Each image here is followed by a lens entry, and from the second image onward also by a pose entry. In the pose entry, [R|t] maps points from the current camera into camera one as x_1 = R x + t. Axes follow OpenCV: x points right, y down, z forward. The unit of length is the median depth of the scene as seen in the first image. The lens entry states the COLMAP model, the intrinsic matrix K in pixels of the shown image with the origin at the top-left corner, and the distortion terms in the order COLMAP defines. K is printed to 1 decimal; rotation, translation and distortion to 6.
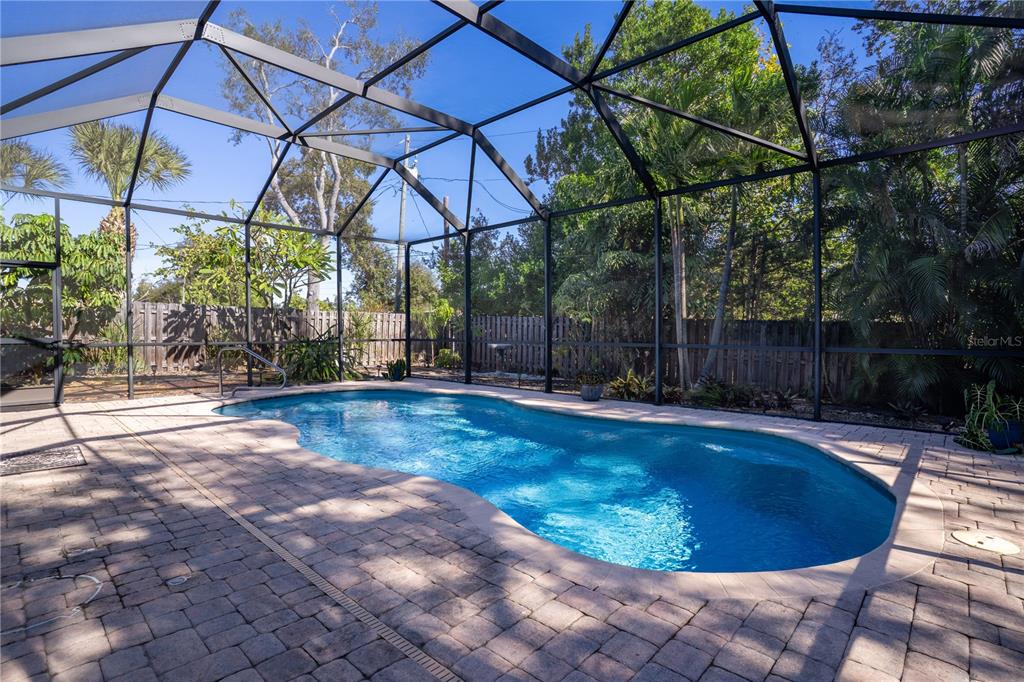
lens RADIAL K [[501.5, 0, 517.7], [0, 501.5, 338.8], [0, 0, 1]] dist [-0.050359, 0.000942]
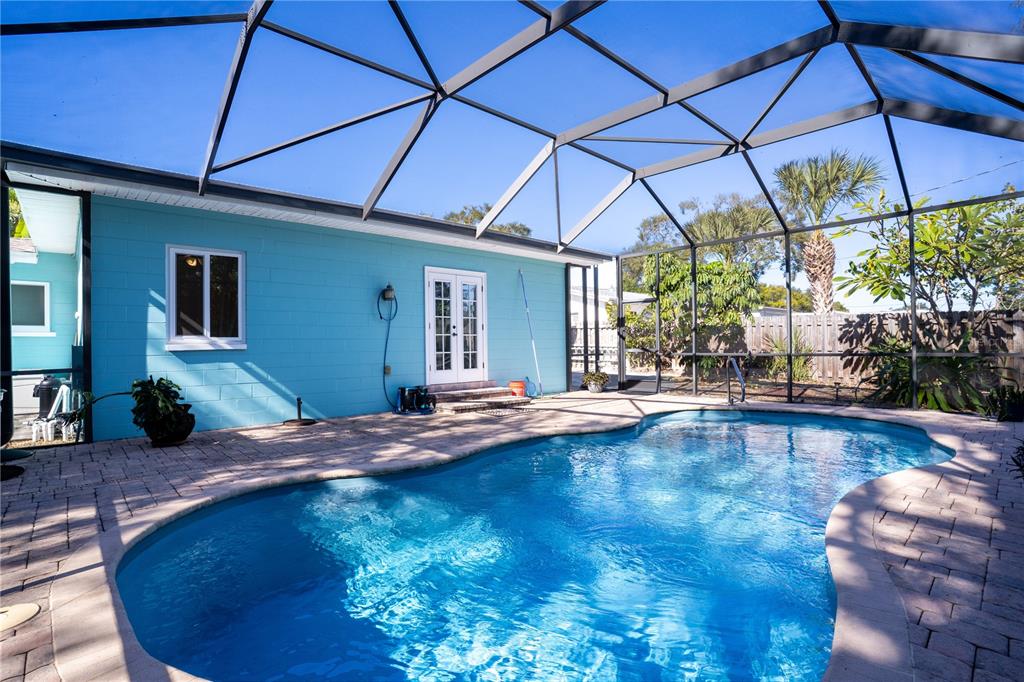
lens RADIAL K [[501.5, 0, 517.7], [0, 501.5, 338.8], [0, 0, 1]] dist [-0.050359, 0.000942]
pose [[-0.070865, -0.006124, -0.997467, 1.063533], [-0.009902, 0.999936, -0.005435, -0.023244], [0.997437, 0.009491, -0.070921, 1.198993]]
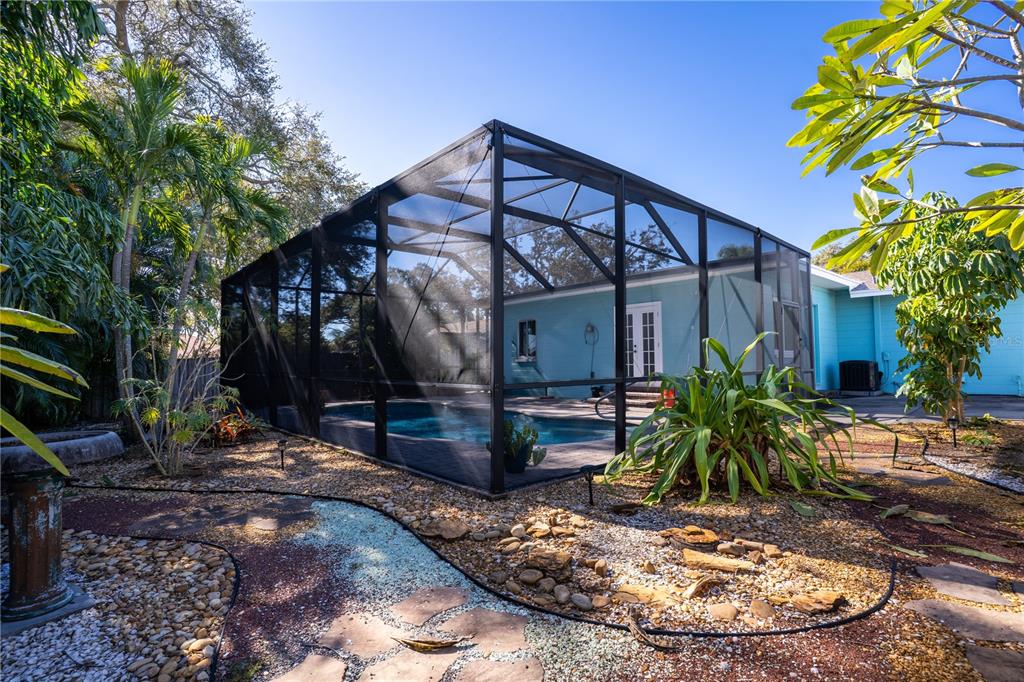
lens RADIAL K [[501.5, 0, 517.7], [0, 501.5, 338.8], [0, 0, 1]] dist [-0.050359, 0.000942]
pose [[-0.995842, 0.014156, 0.089990, -0.835396], [0.011537, 0.999496, -0.029560, -0.048278], [-0.090363, -0.028399, -0.995504, 4.089781]]
